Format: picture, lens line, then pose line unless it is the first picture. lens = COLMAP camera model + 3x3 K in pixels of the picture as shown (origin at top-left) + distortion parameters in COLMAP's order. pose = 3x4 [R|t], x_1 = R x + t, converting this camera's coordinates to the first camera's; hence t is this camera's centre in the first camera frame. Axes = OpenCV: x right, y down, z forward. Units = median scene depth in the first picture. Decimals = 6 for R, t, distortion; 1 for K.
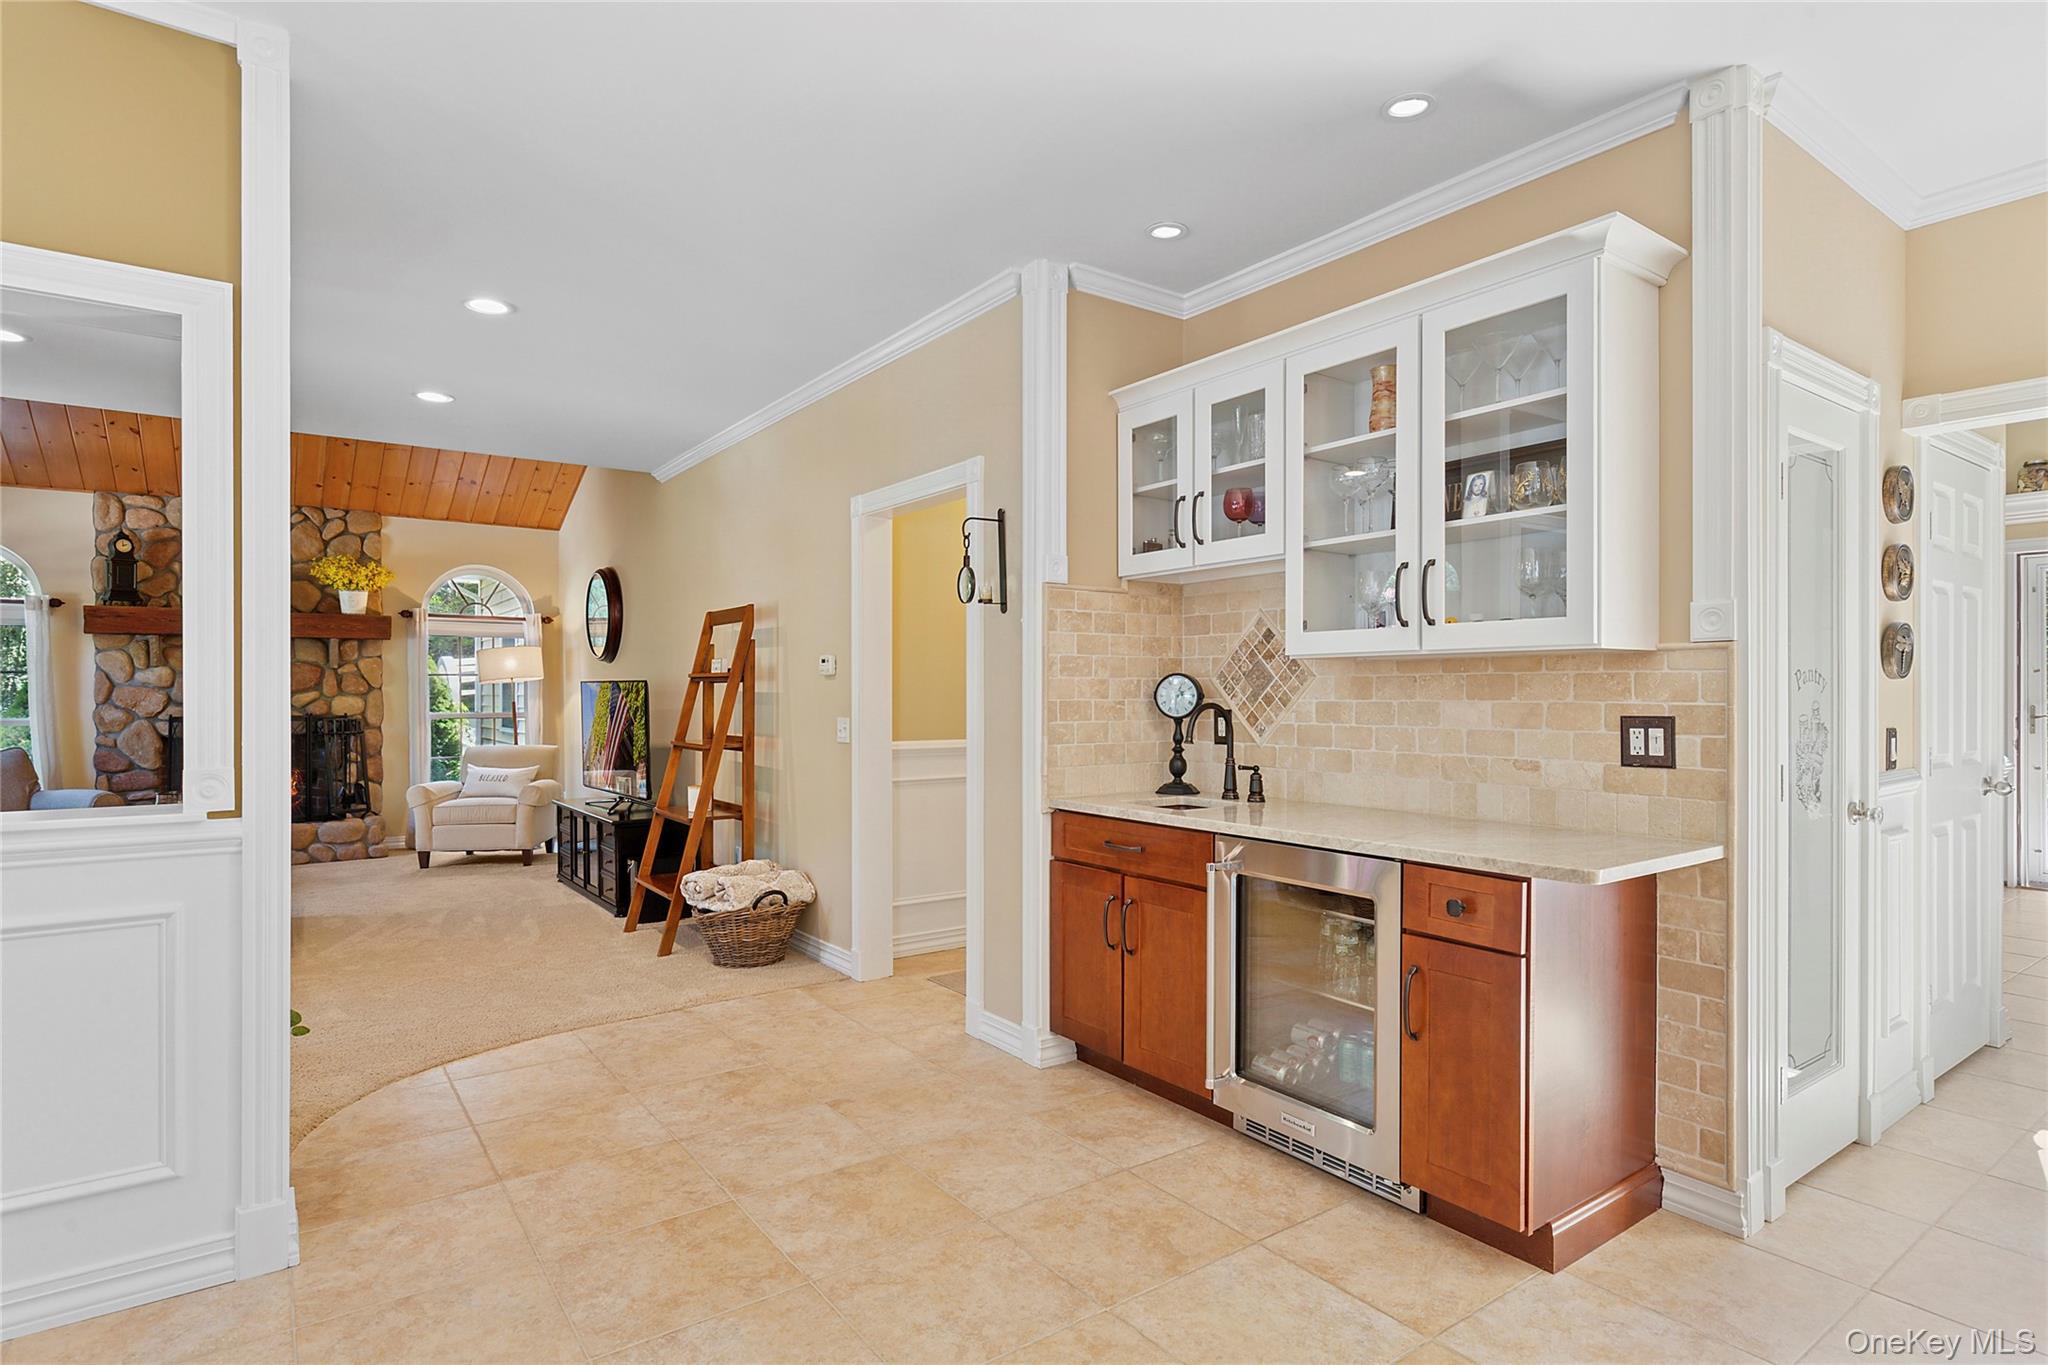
lens RADIAL K [[1066.6, 0, 1027.6], [0, 1066.6, 692.4], [0, 0, 1]] dist [-0.001276, -0.000310]
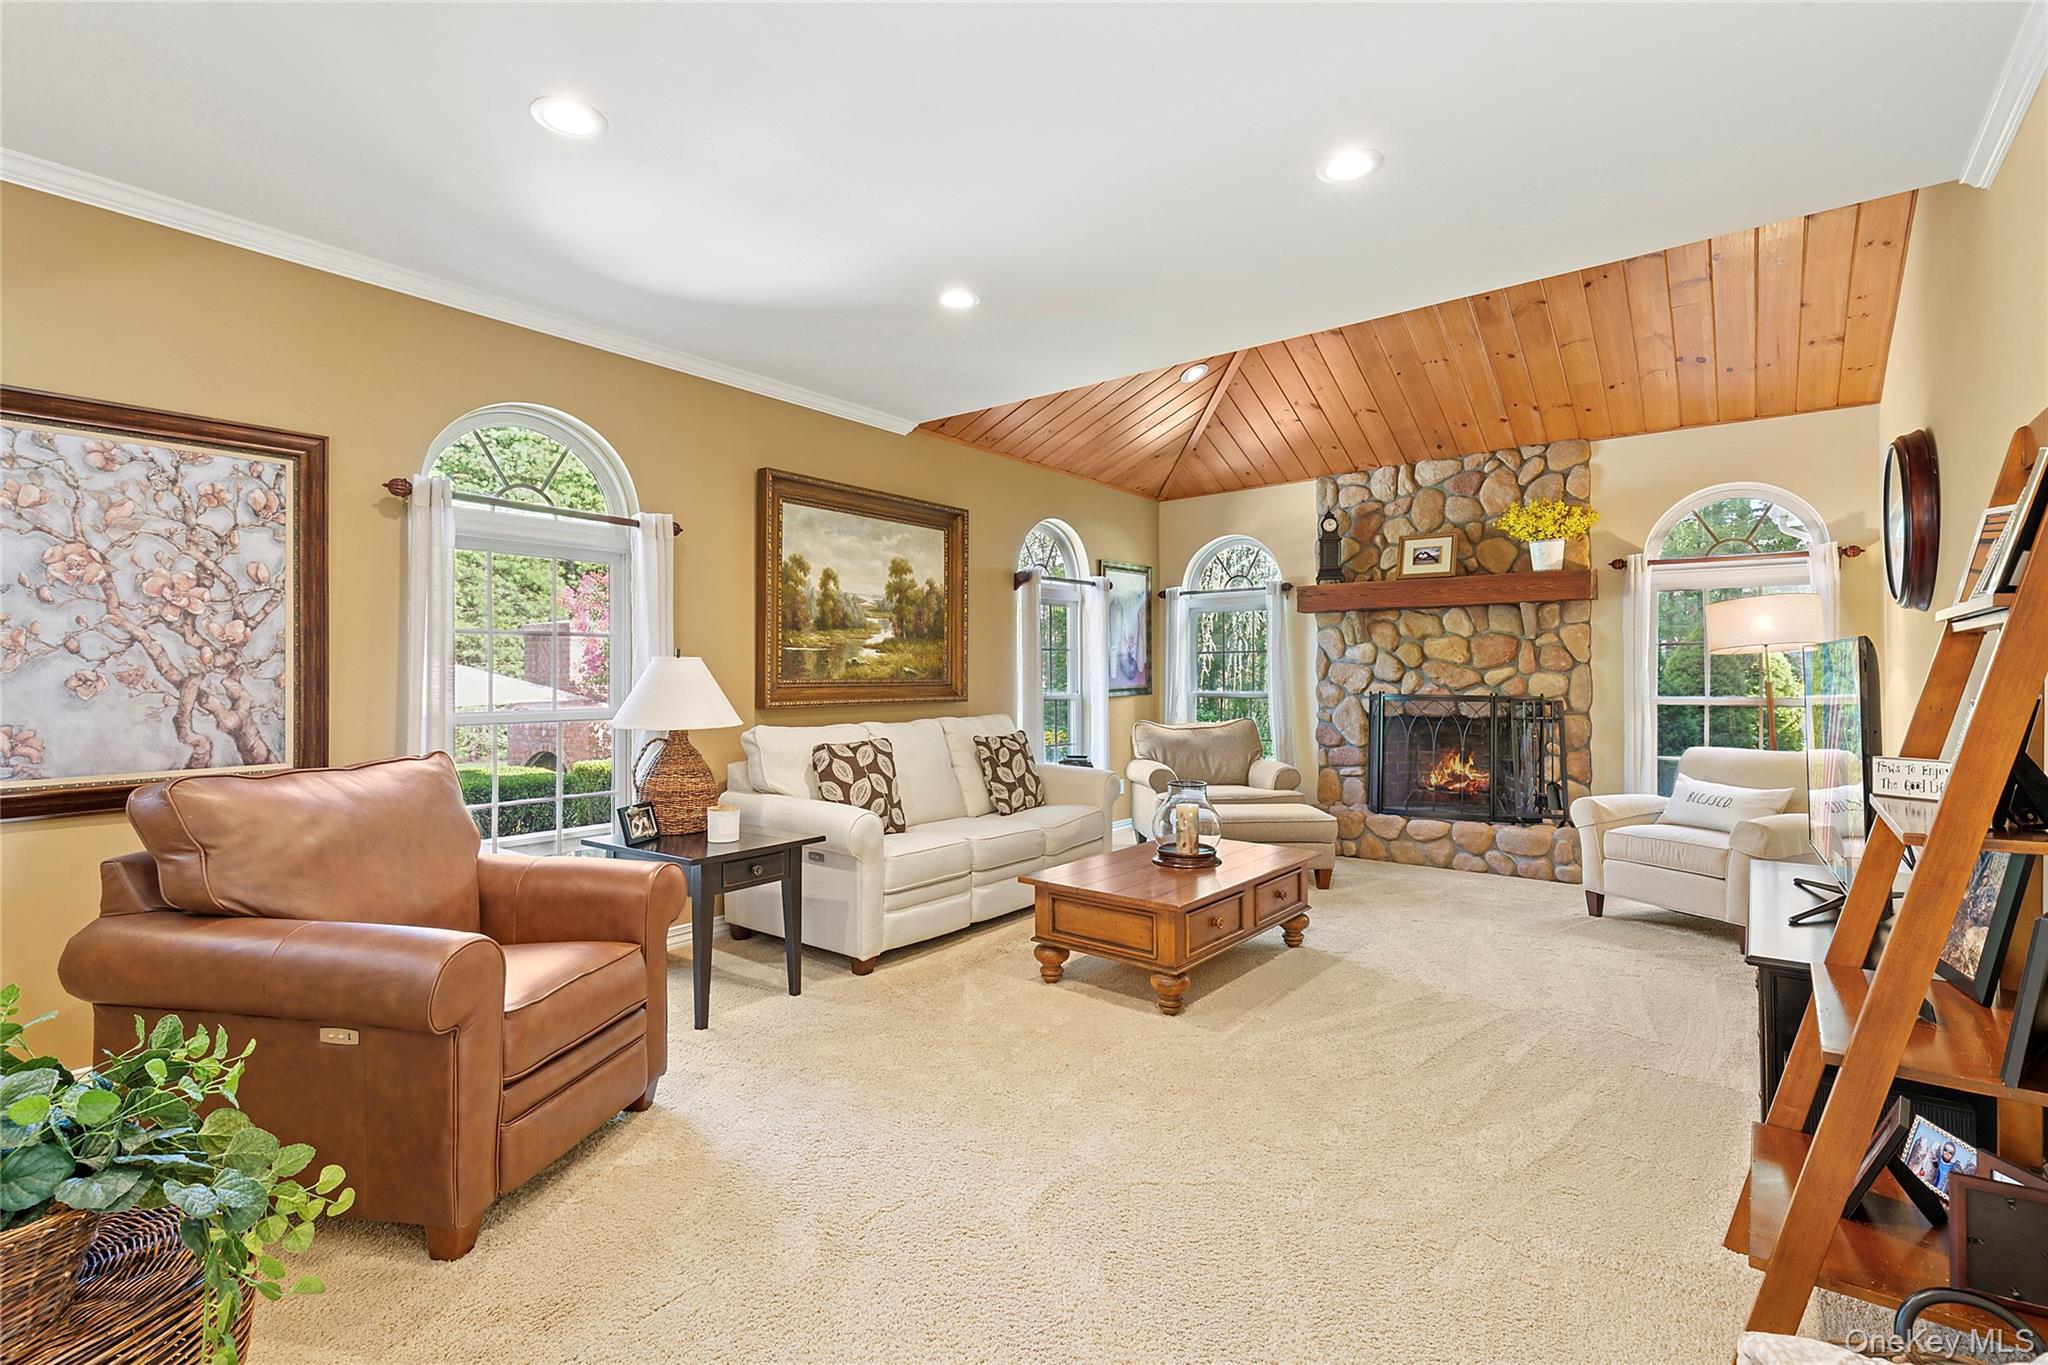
lens RADIAL K [[915.2, 0, 1025.0], [0, 915.2, 671.7], [0, 0, 1]] dist [-0.003082, -0.000462]
pose [[0.271189, 0.001063, -0.962526, -0.078379], [0.001903, 0.999997, 0.001641, 0.000605], [0.962524, -0.002276, 0.271186, 0.441010]]
